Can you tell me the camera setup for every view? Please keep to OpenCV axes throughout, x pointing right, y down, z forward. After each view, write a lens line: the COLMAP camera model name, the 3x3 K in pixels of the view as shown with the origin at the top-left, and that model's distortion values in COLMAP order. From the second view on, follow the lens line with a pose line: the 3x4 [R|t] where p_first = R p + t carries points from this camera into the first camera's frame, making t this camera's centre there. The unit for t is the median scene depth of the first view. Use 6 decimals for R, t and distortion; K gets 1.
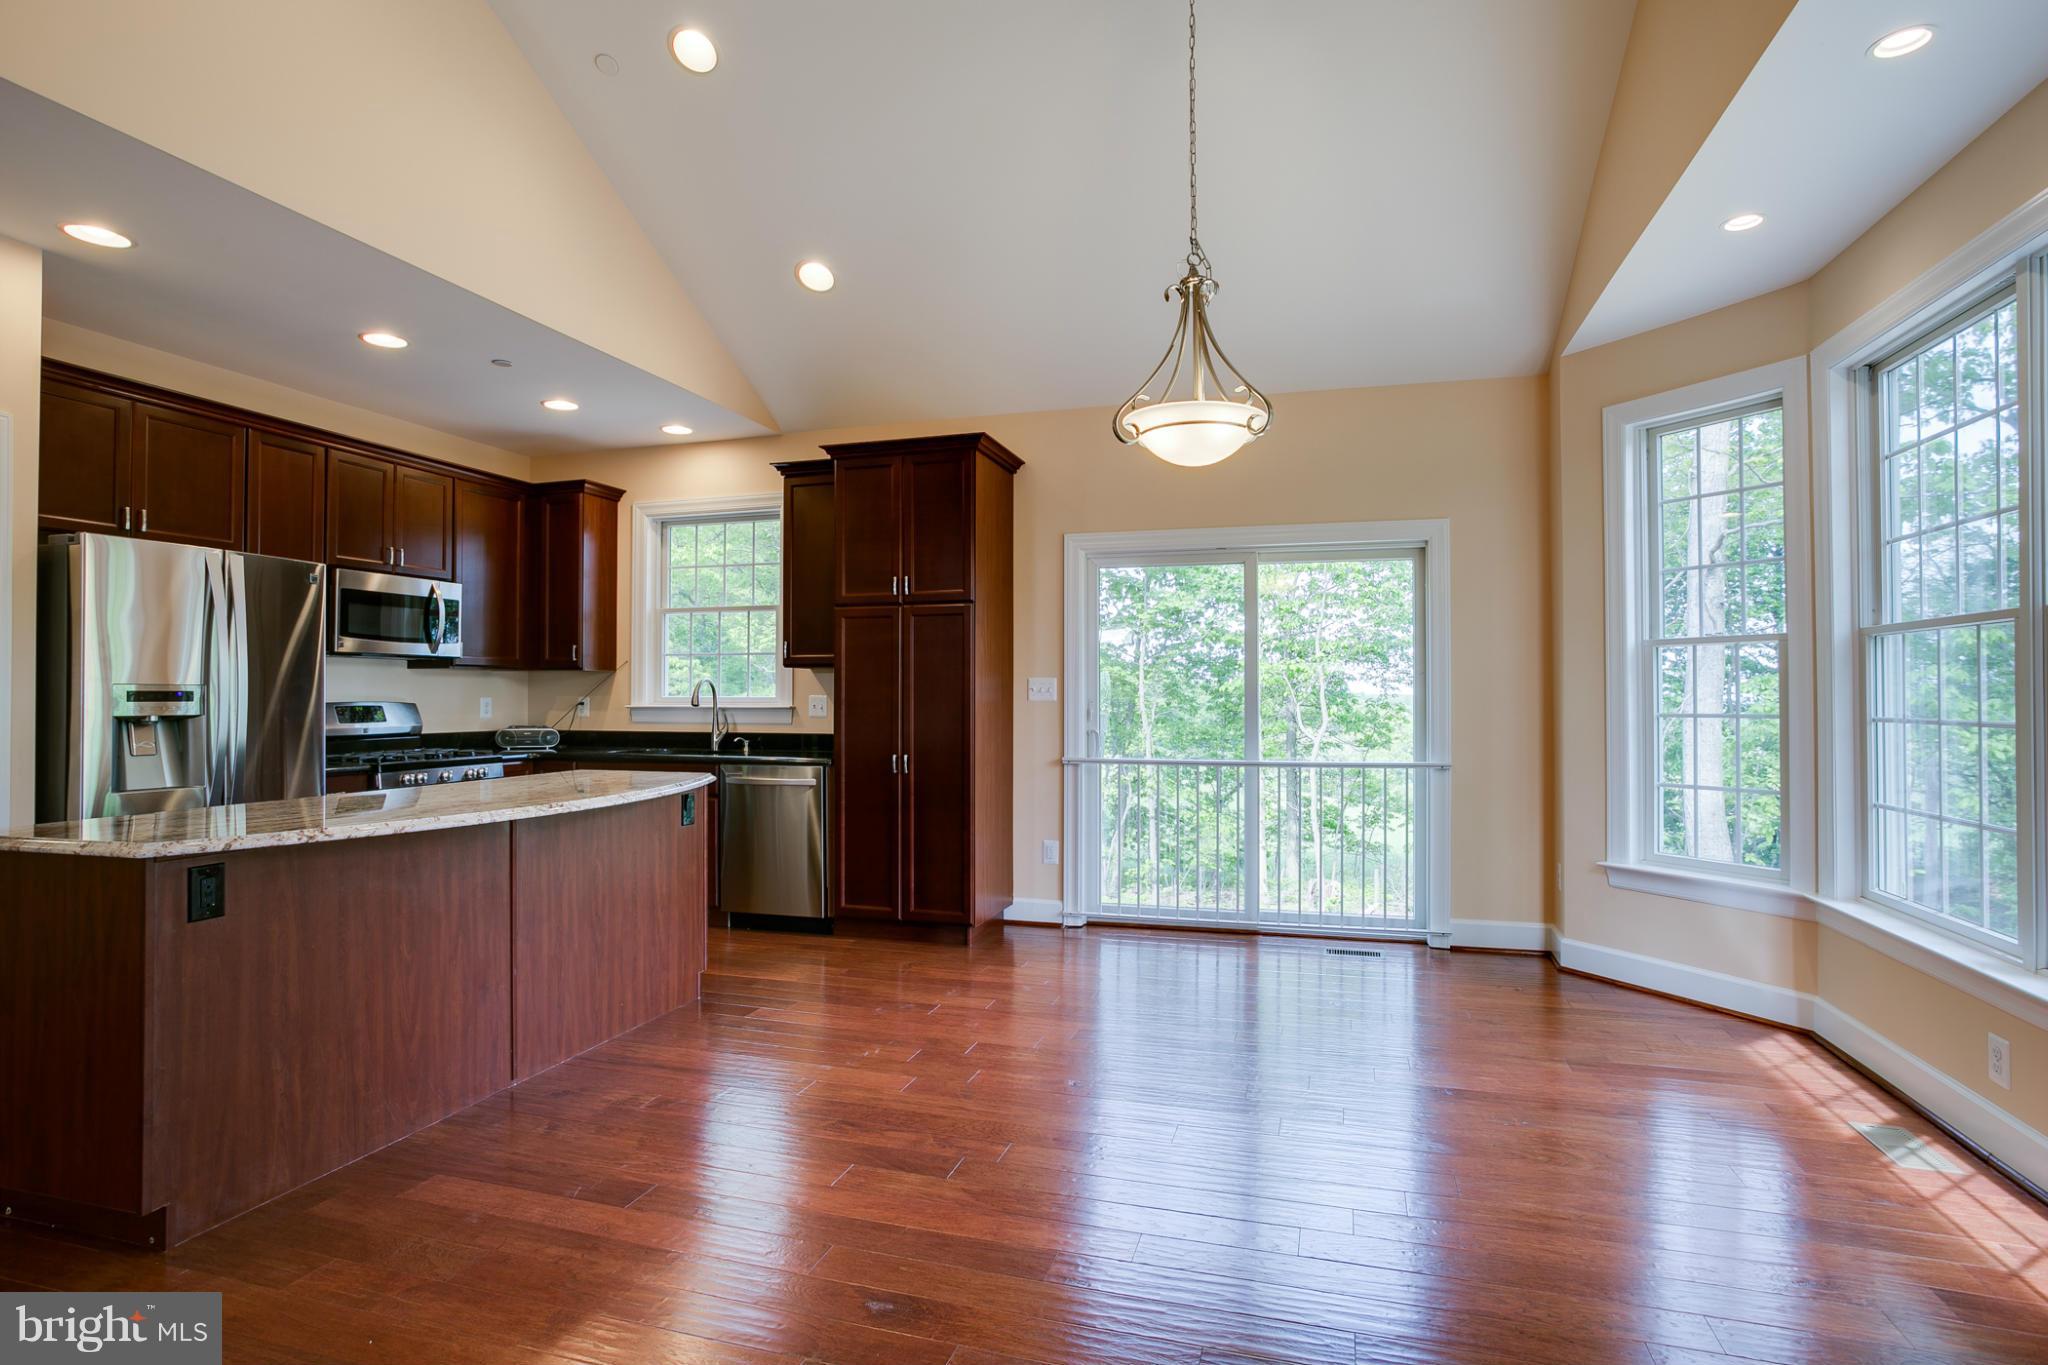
lens RADIAL K [[1056.4, 0, 1016.7], [0, 1056.4, 681.0], [0, 0, 1]] dist [-0.053058, 0.028795]
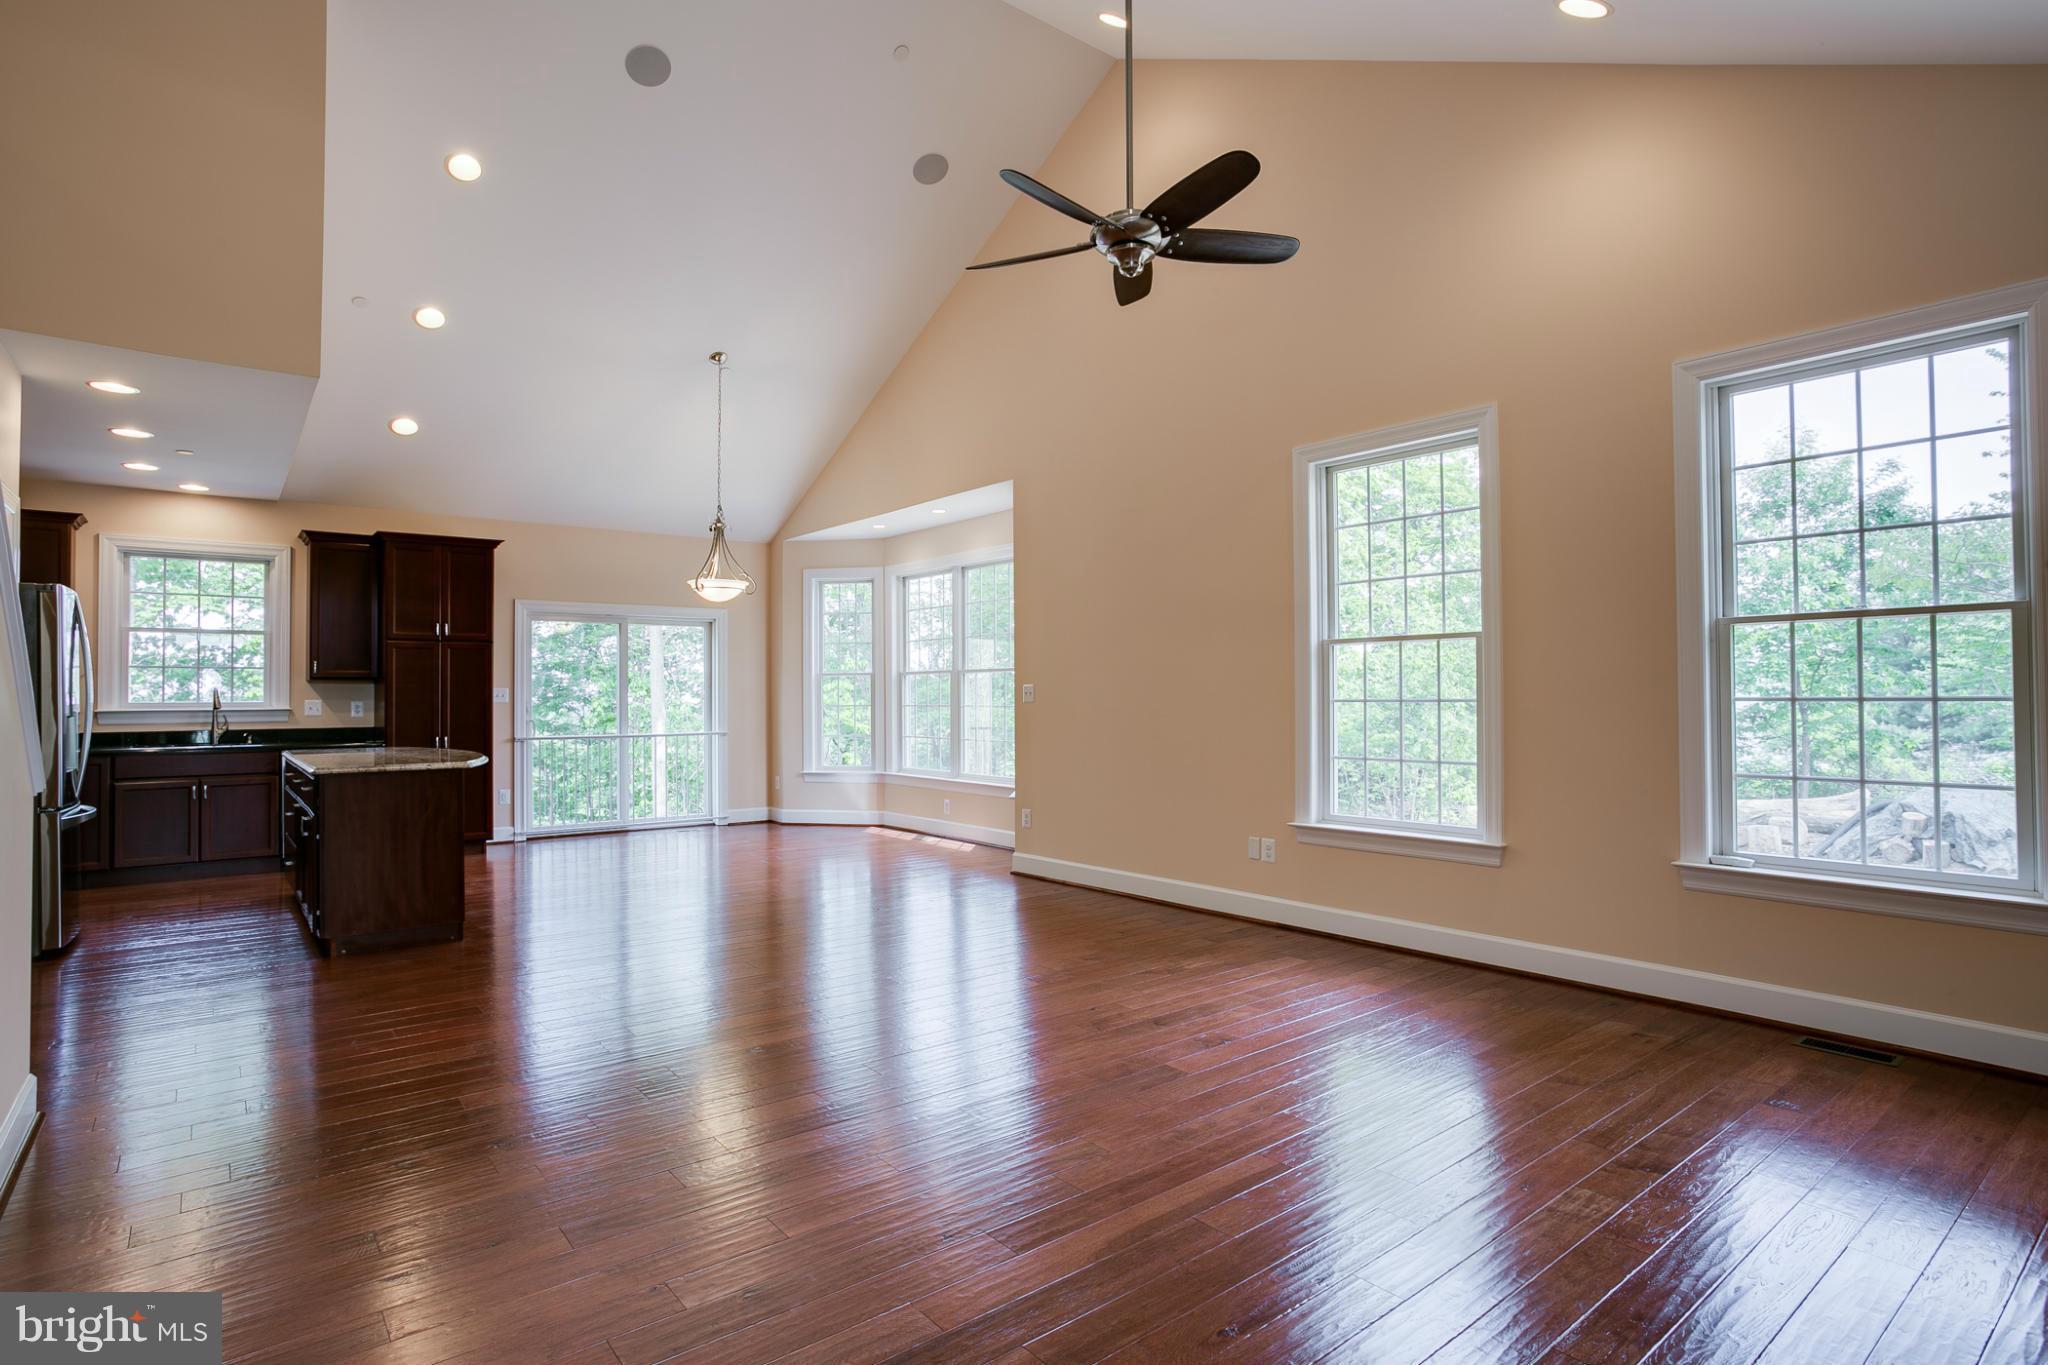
lens RADIAL K [[1056.4, 0, 1026.3], [0, 1056.4, 680.5], [0, 0, 1]] dist [-0.053058, 0.028795]
pose [[0.562486, 0.009738, 0.826749, -0.851705], [-0.003983, 0.999951, -0.009069, -0.003263], [-0.826797, 0.001809, 0.562498, -0.556561]]
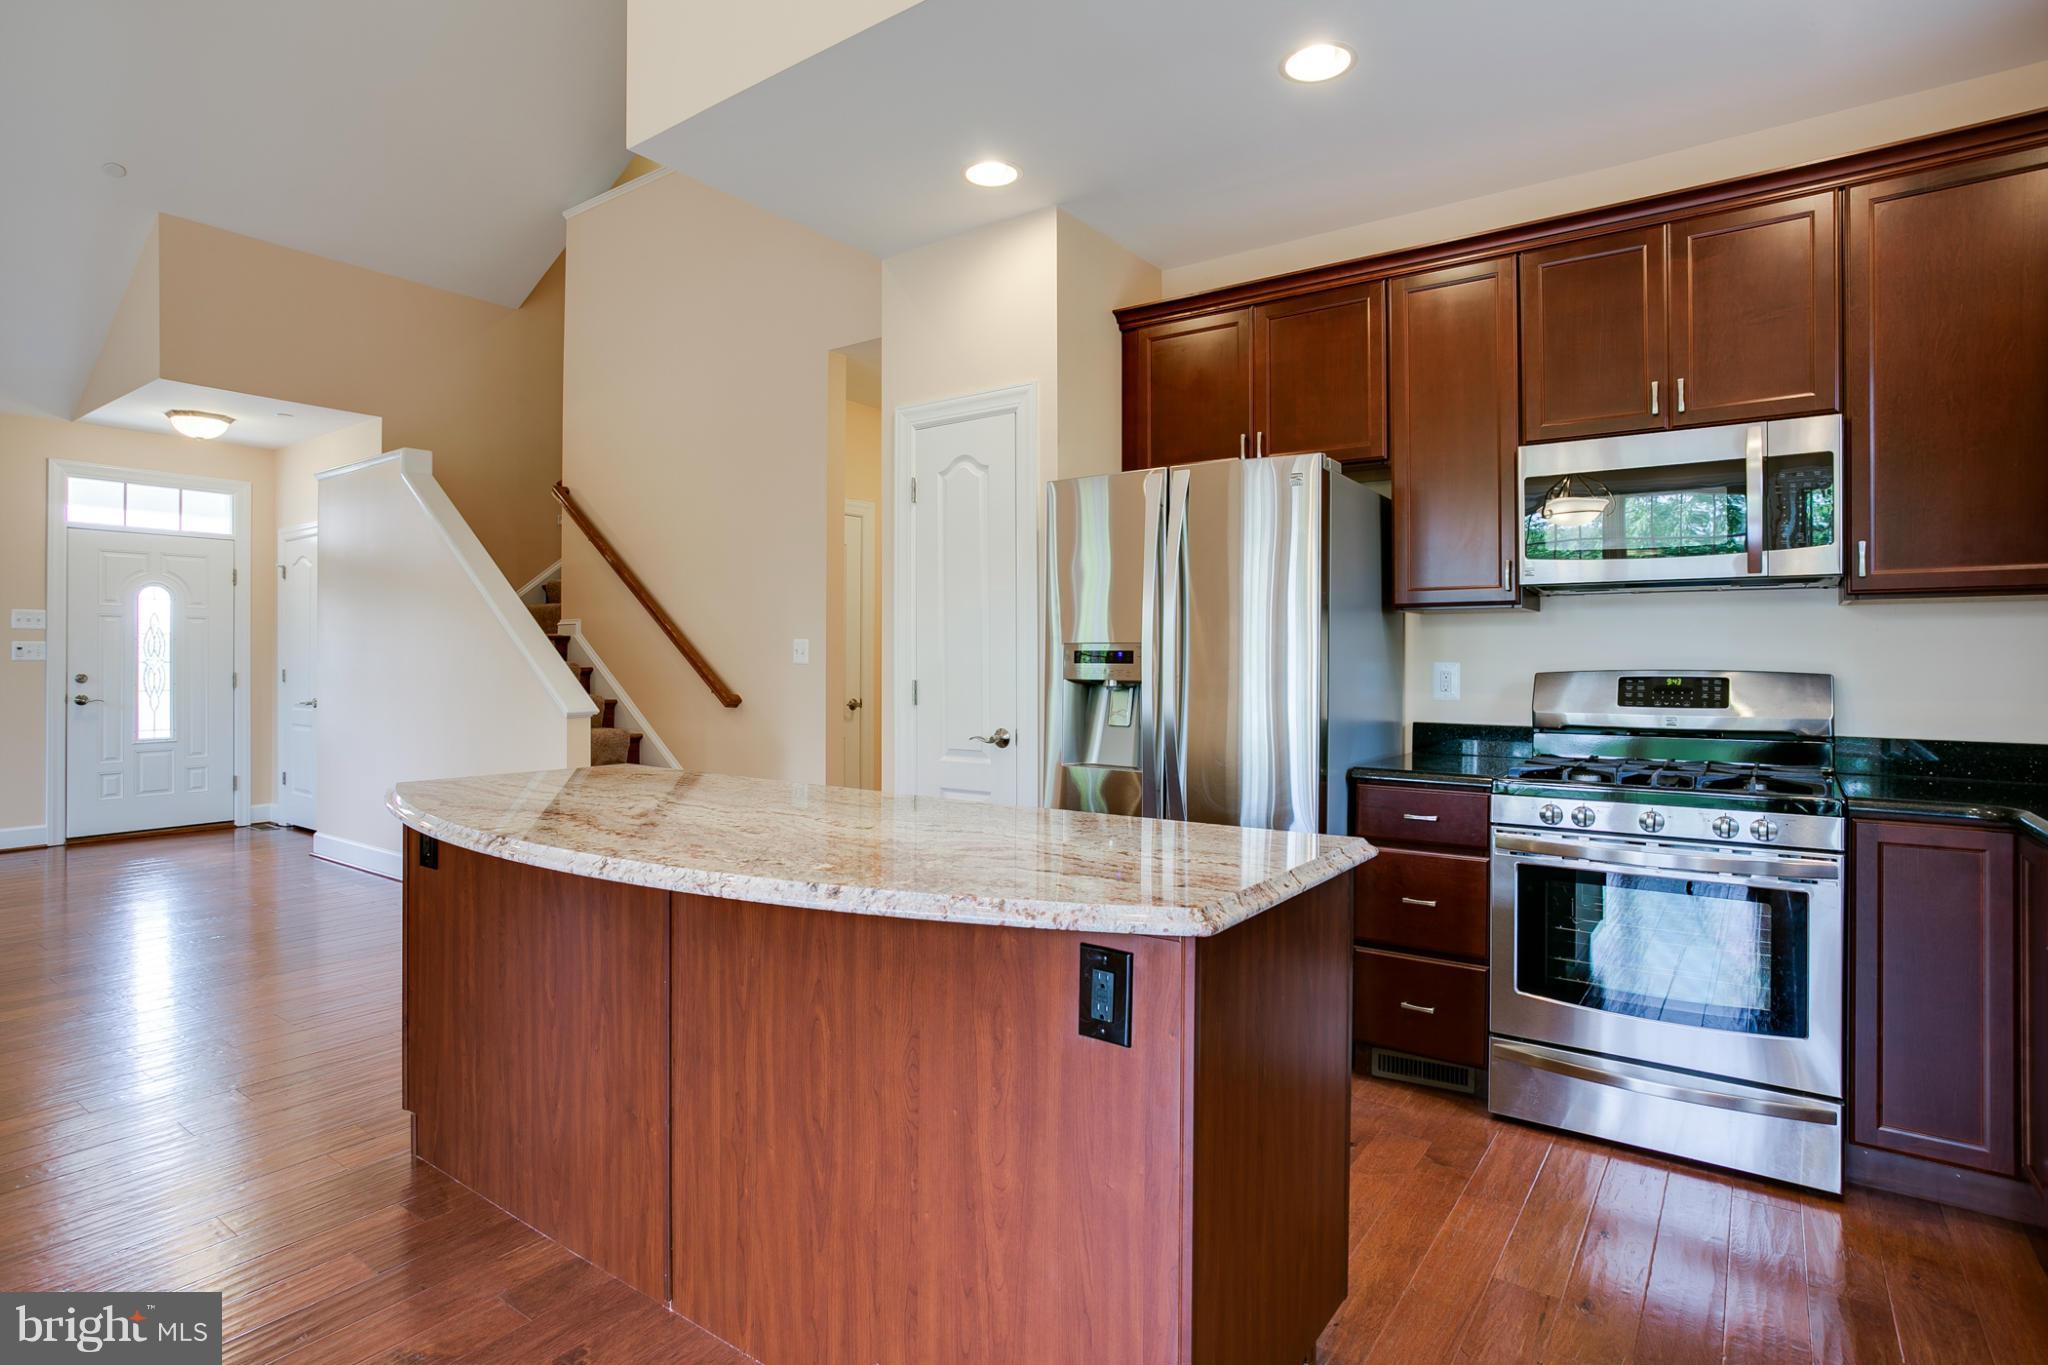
lens RADIAL K [[1056.4, 0, 1034.4], [0, 1056.4, 664.5], [0, 0, 1]] dist [-0.053058, 0.028795]
pose [[-0.317339, 0.001391, -0.948311, 0.004426], [0.006998, 0.999975, -0.000875, 0.014617], [0.948286, -0.006914, -0.317341, 0.842268]]
